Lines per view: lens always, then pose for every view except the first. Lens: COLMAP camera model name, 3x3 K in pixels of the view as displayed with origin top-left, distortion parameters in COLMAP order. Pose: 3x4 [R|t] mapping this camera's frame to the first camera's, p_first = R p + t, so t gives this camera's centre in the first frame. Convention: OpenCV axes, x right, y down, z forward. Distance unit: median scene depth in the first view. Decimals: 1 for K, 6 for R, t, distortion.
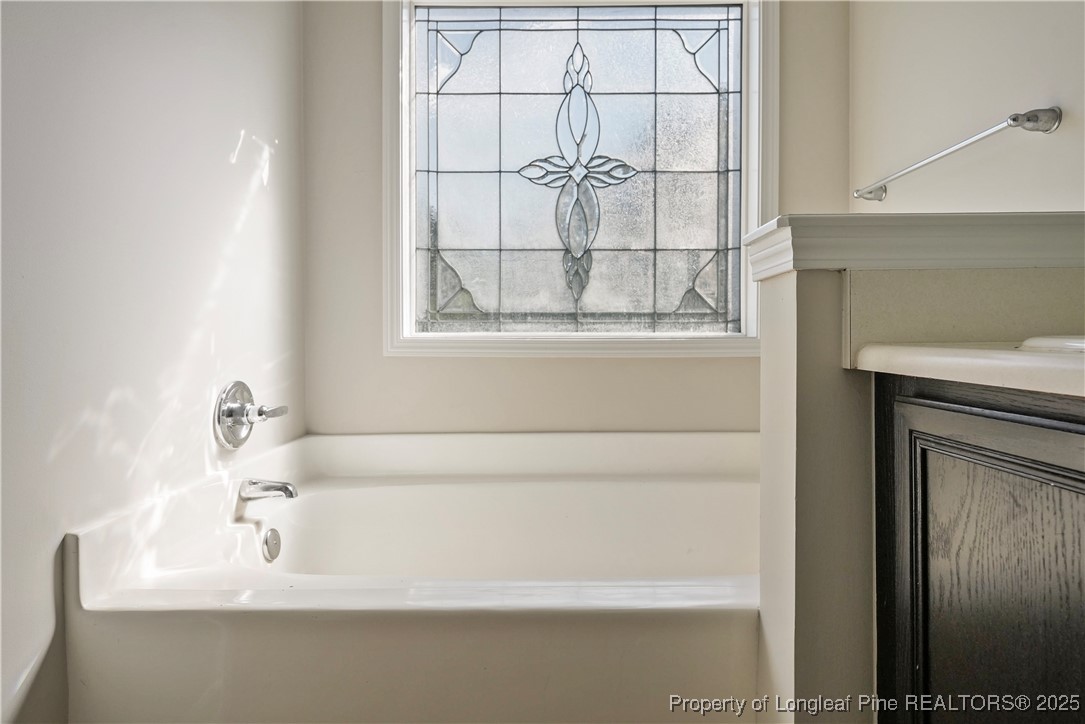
lens RADIAL K [[601.3, 0, 551.7], [0, 601.3, 347.2], [0, 0, 1]] dist [-0.003169, 0.006703]
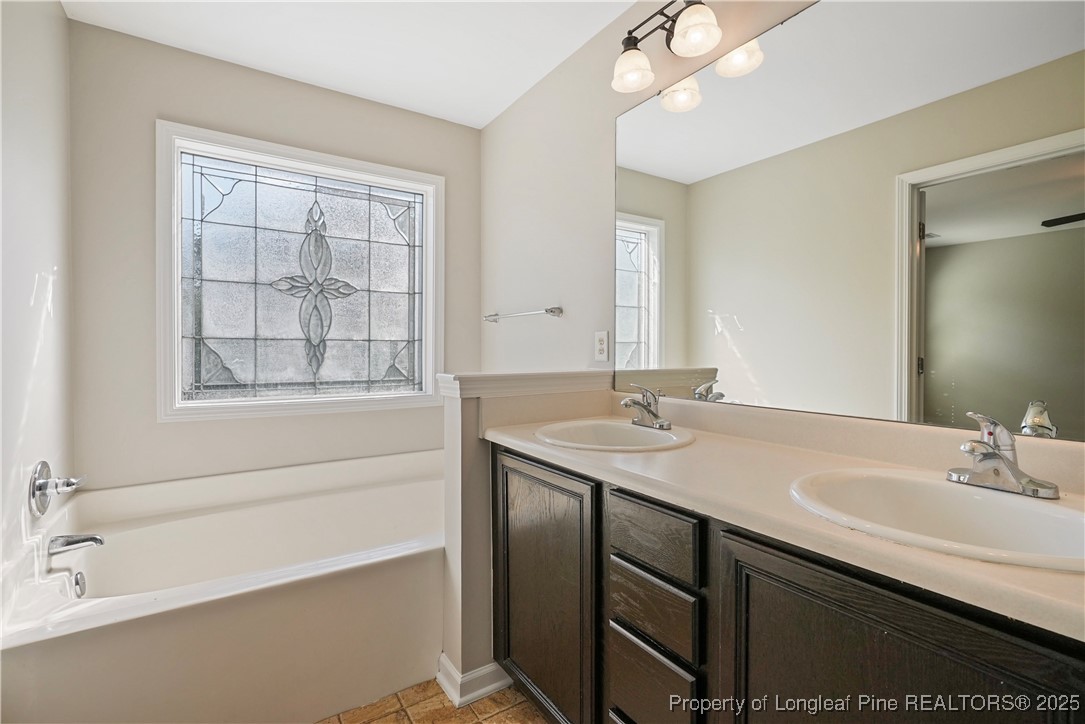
lens RADIAL K [[488.7, 0, 542.2], [0, 488.7, 359.1], [0, 0, 1]] dist [-0.006121, 0.003797]
pose [[0.833745, -0.003178, 0.552141, -0.158026], [0.001554, 0.999993, 0.003409, -0.117853], [-0.552148, -0.001984, 0.833744, -0.316637]]
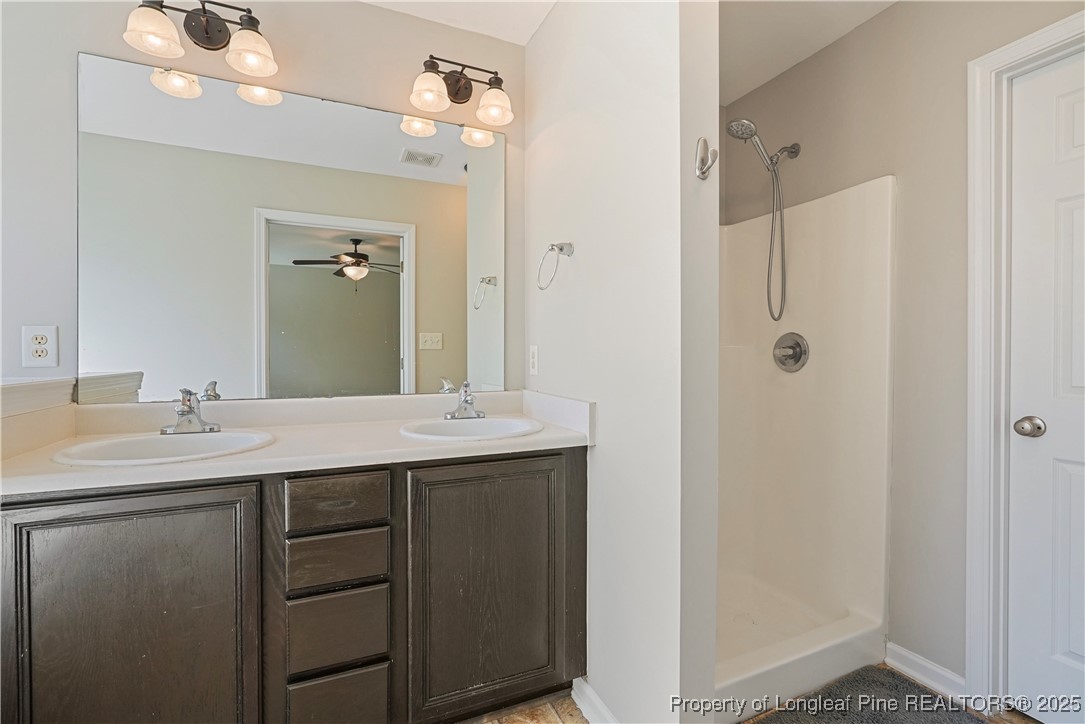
lens RADIAL K [[488.7, 0, 539.4], [0, 488.7, 356.3], [0, 0, 1]] dist [-0.006121, 0.003797]
pose [[-0.397649, 0.001835, 0.917536, -0.461036], [0.016070, 0.999859, 0.004965, -0.117116], [-0.917397, 0.016719, -0.397622, 0.052888]]
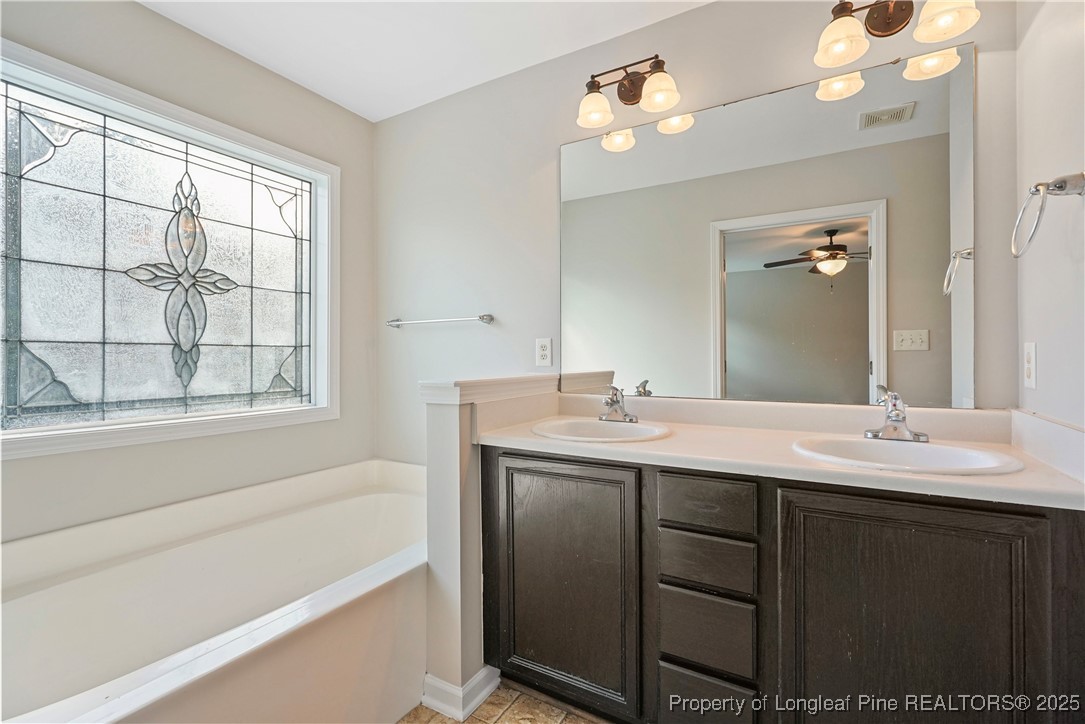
lens RADIAL K [[488.7, 0, 541.8], [0, 488.7, 358.6], [0, 0, 1]] dist [-0.006121, 0.003797]
pose [[0.509075, 0.001704, 0.860720, -0.433308], [0.013148, 0.999866, -0.009756, -0.115847], [-0.860622, 0.016283, 0.508984, -0.099033]]
